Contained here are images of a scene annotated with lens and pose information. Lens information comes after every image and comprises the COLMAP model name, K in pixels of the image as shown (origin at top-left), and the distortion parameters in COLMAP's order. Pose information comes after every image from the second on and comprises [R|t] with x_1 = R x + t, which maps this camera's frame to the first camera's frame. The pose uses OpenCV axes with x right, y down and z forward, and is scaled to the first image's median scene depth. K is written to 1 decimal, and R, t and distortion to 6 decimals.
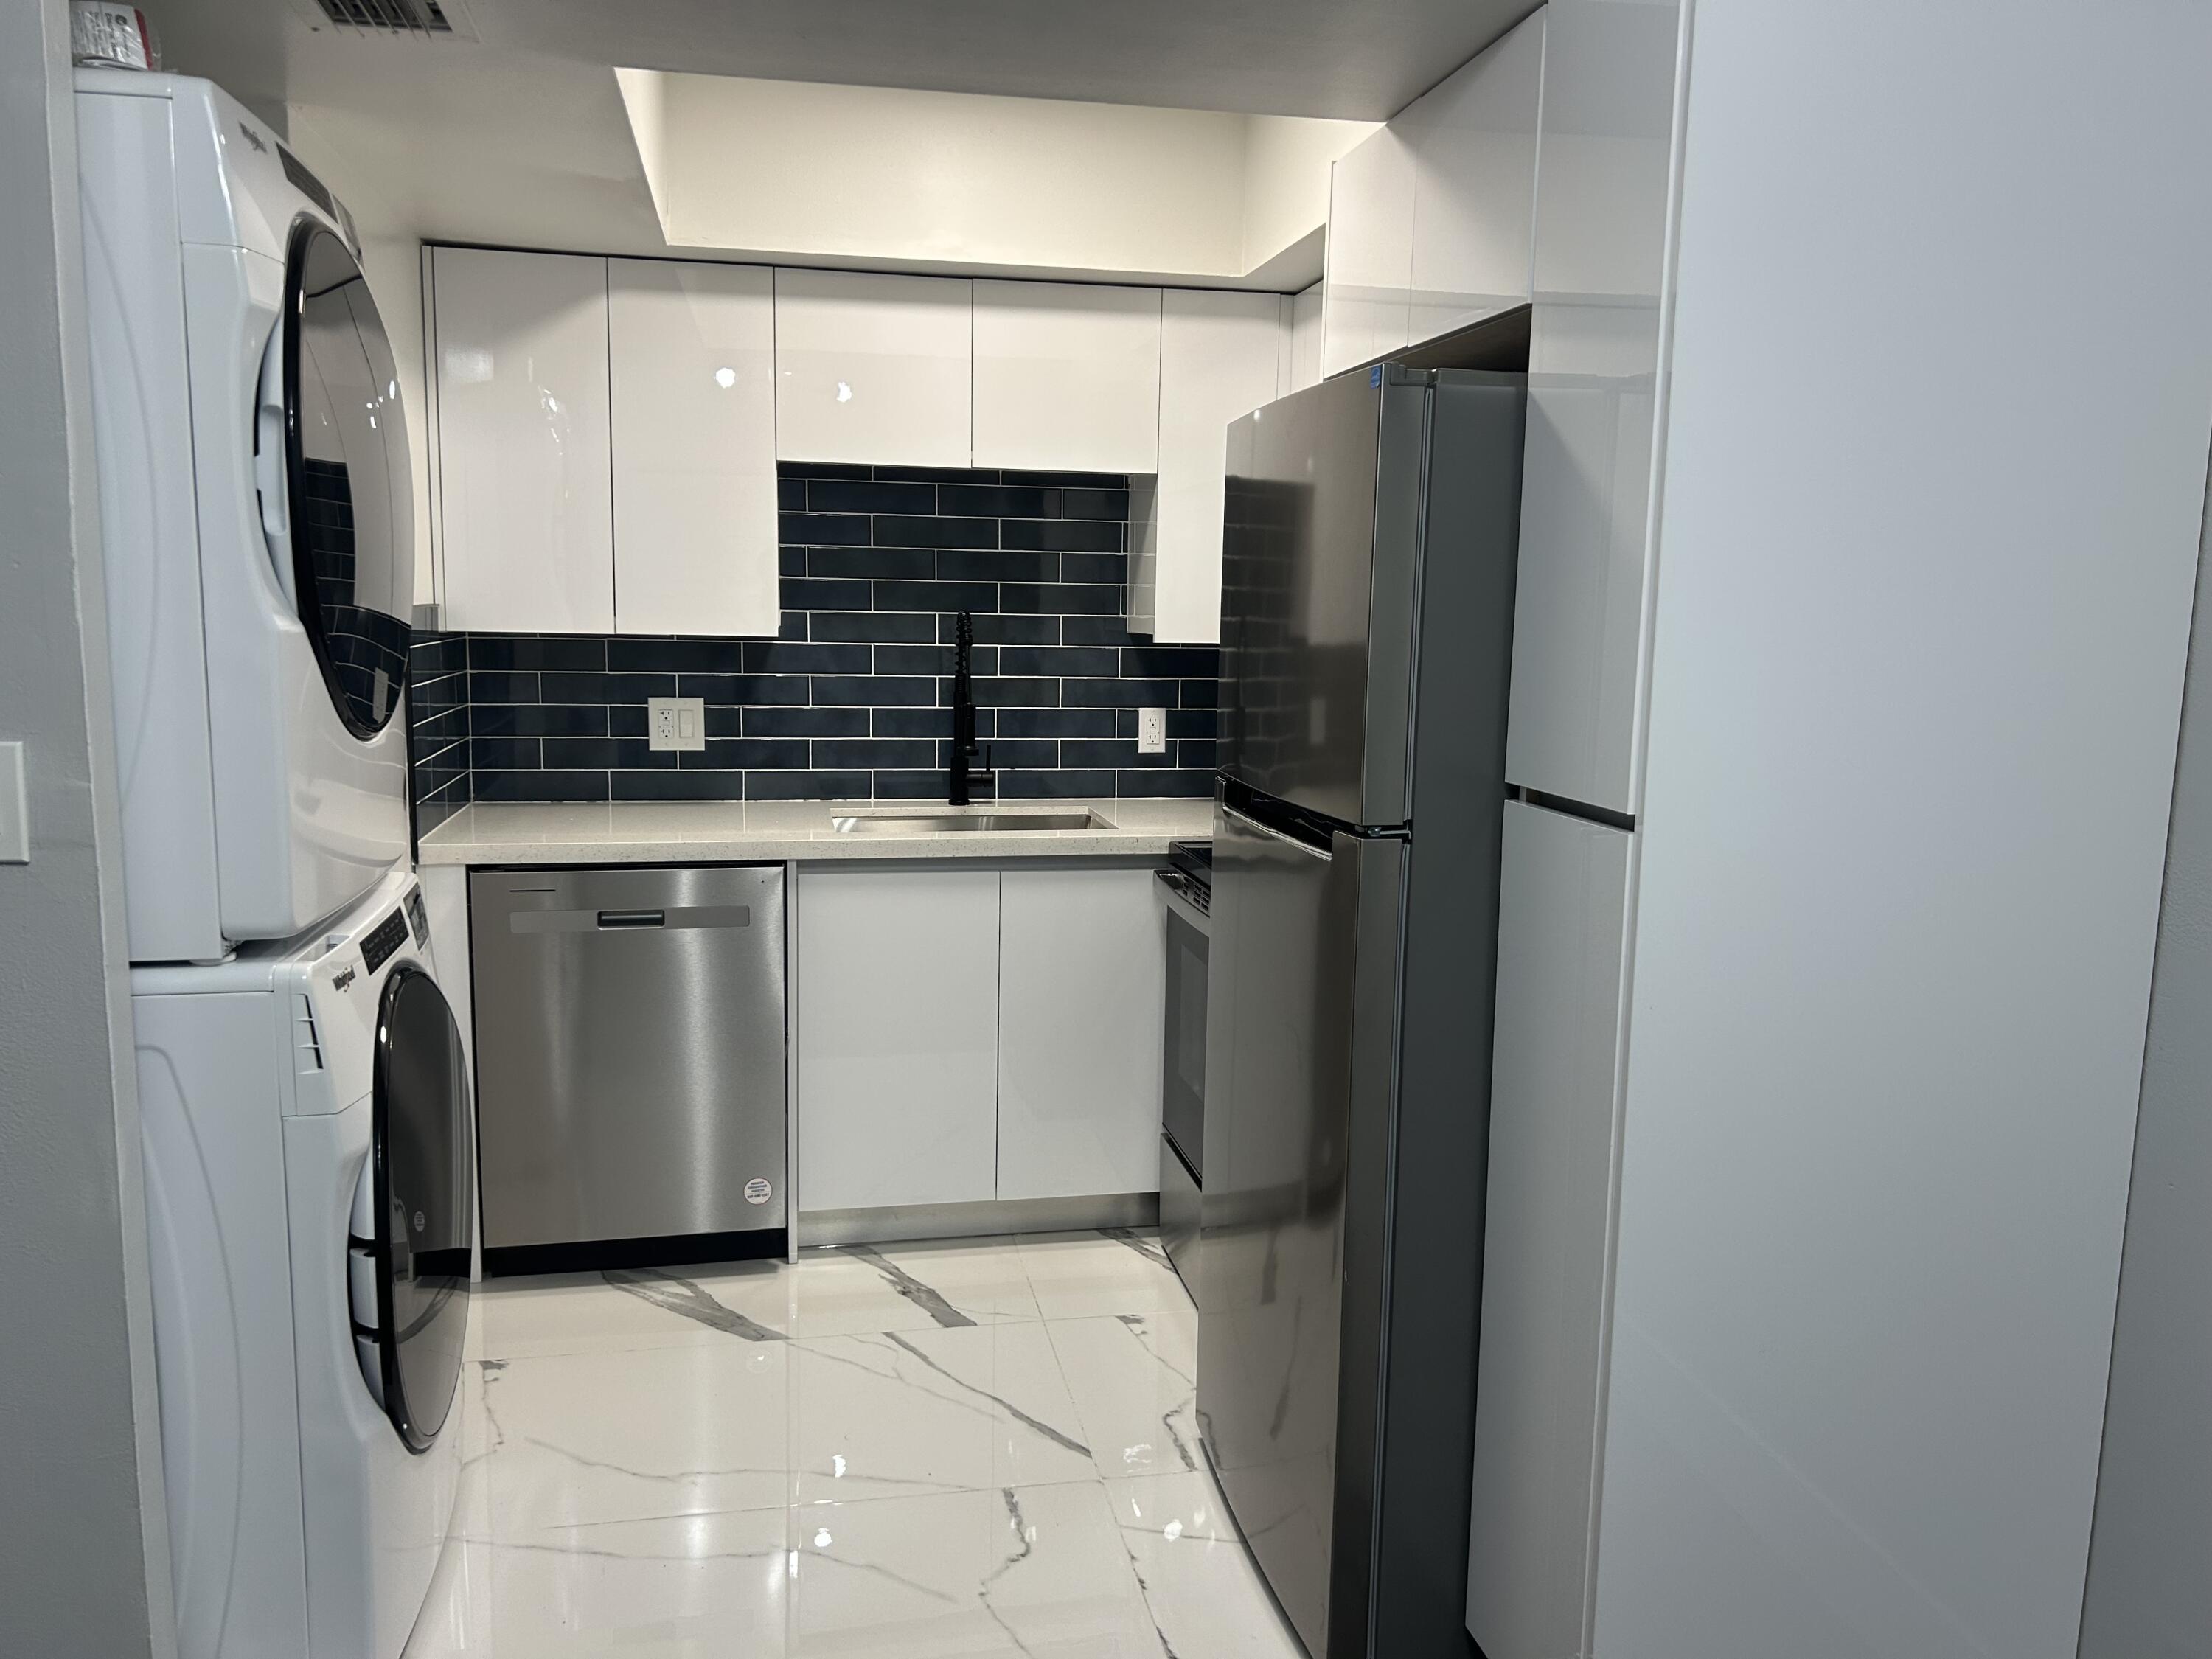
lens RADIAL K [[1665.2, 0, 1106.8], [0, 1665.2, 834.6], [0, 0, 1]] dist [0.008236, -0.004696]
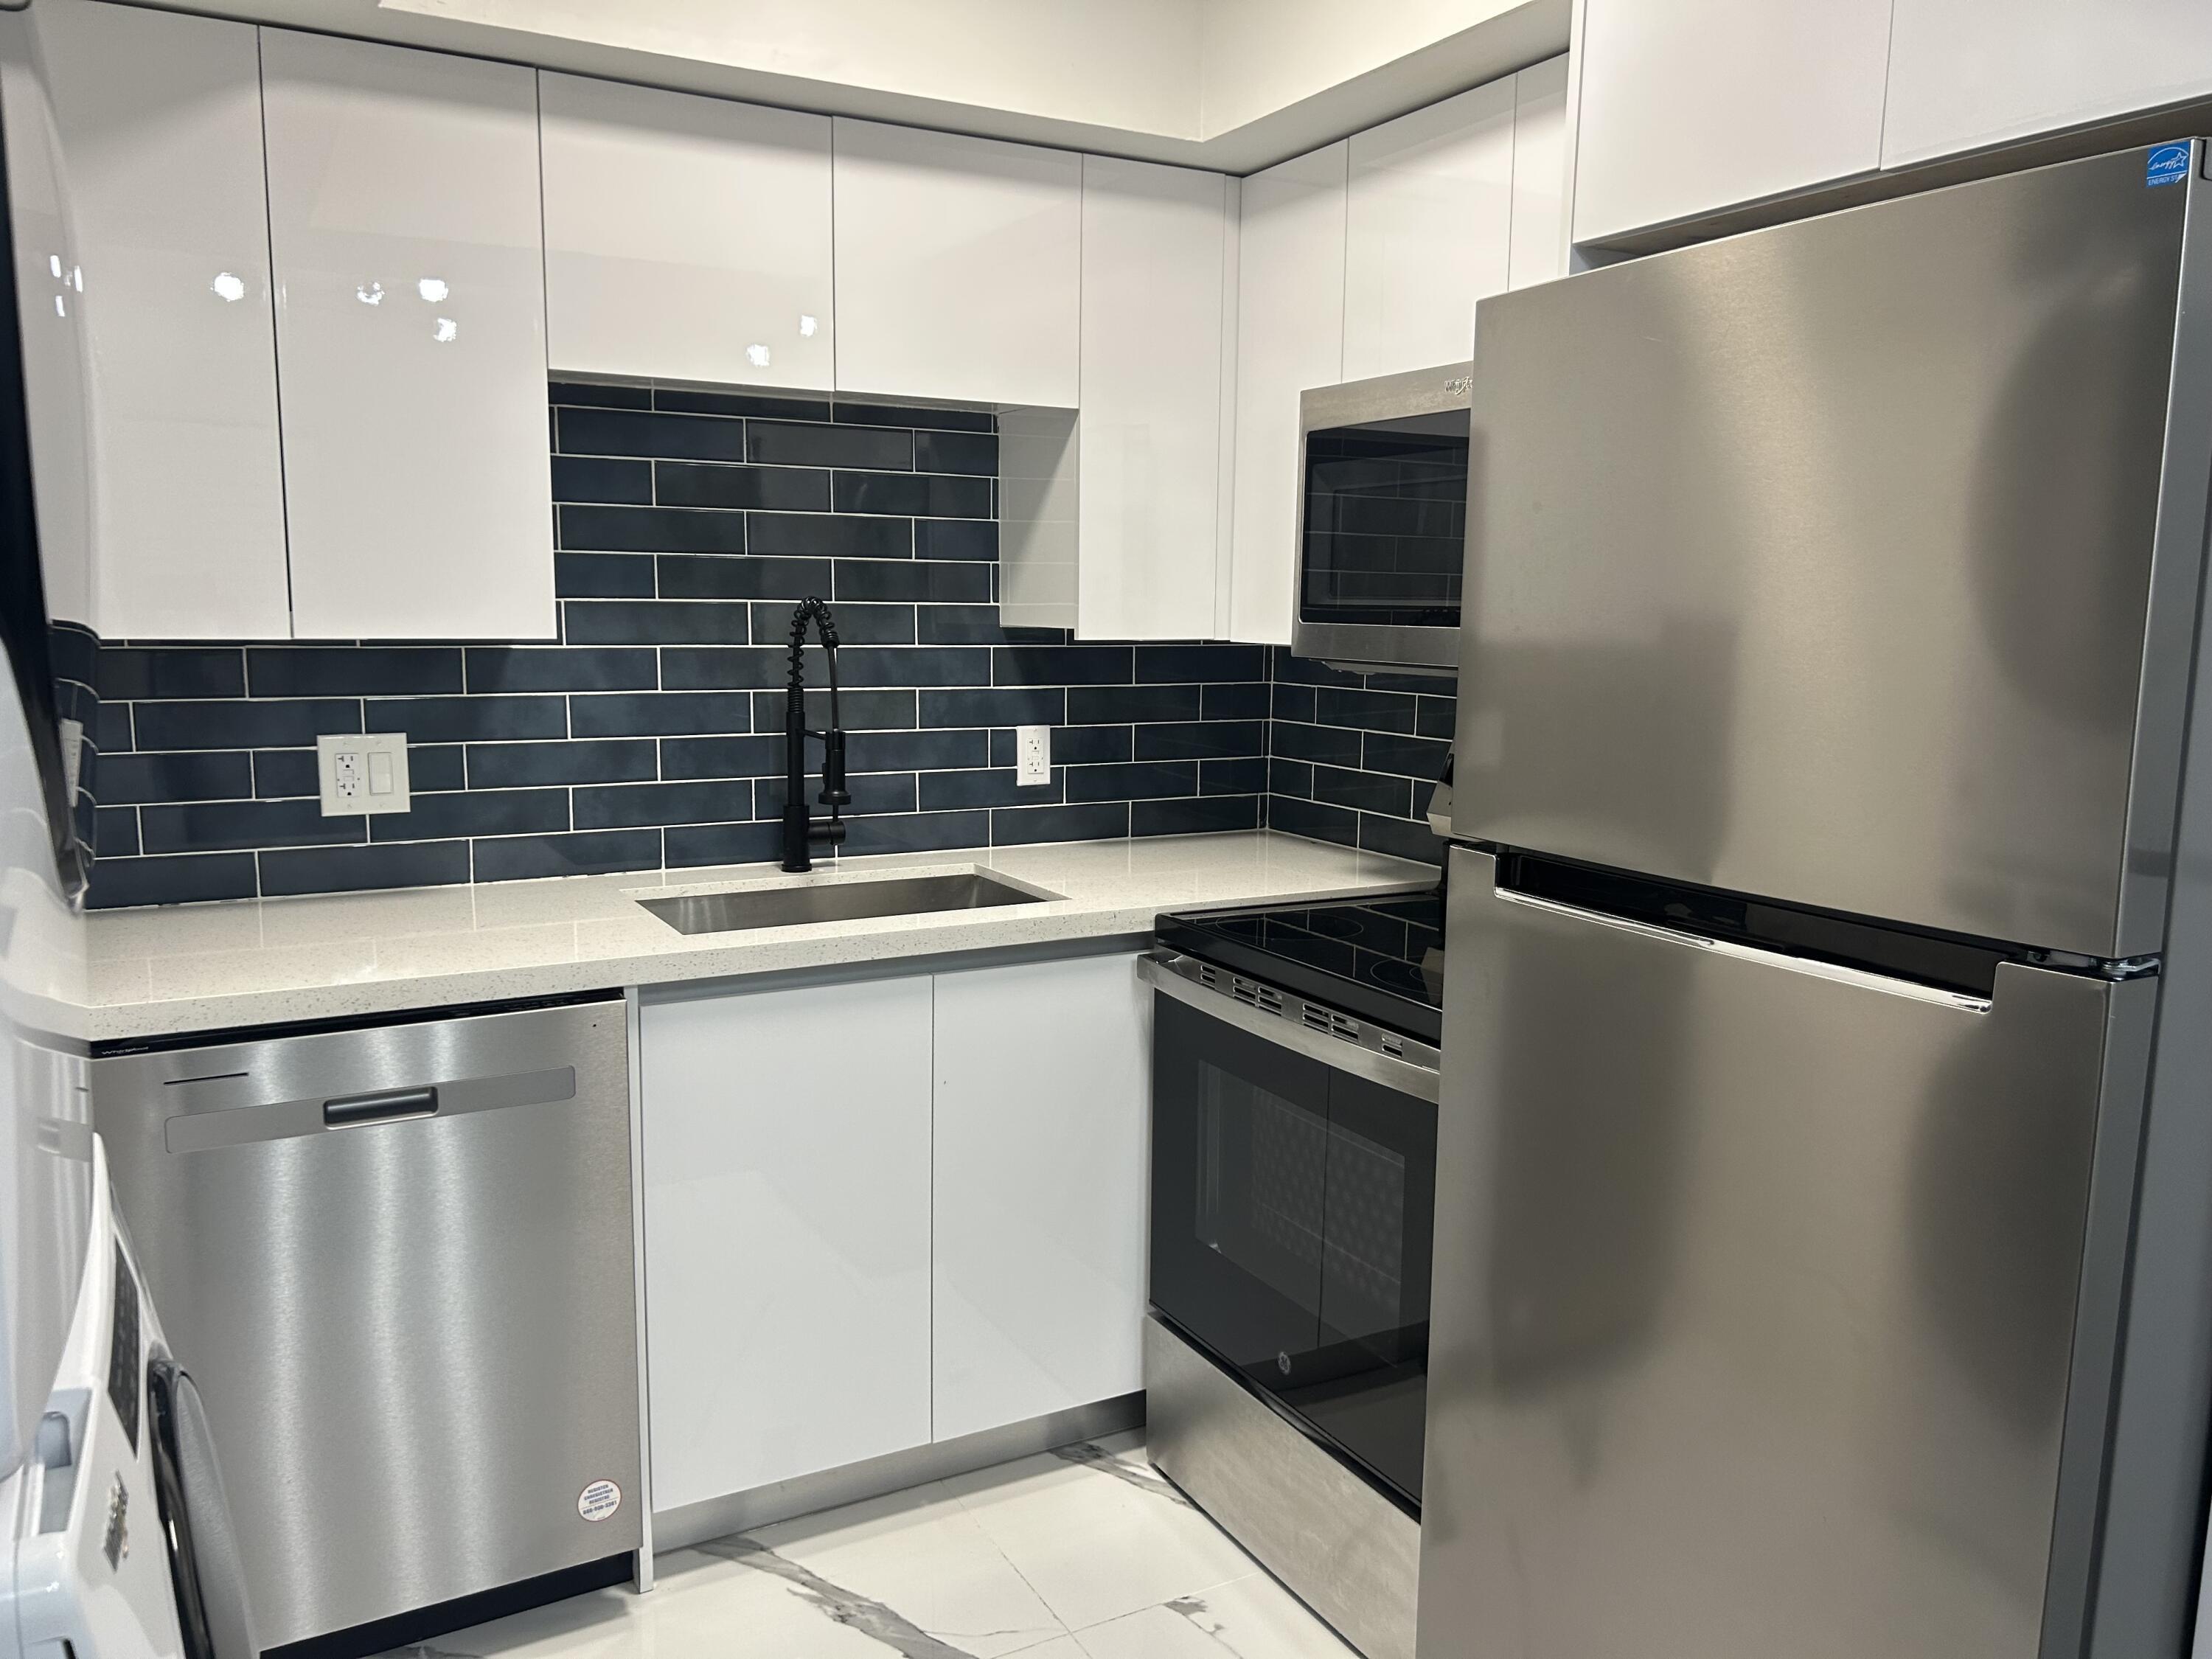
lens RADIAL K [[1665.2, 0, 1104.2], [0, 1665.2, 825.7], [0, 0, 1]] dist [0.008236, -0.004696]
pose [[0.951303, -0.049280, 0.304294, -0.182563], [0.048705, 0.998768, 0.009487, -0.038303], [-0.304387, 0.005796, 0.952531, 0.286697]]
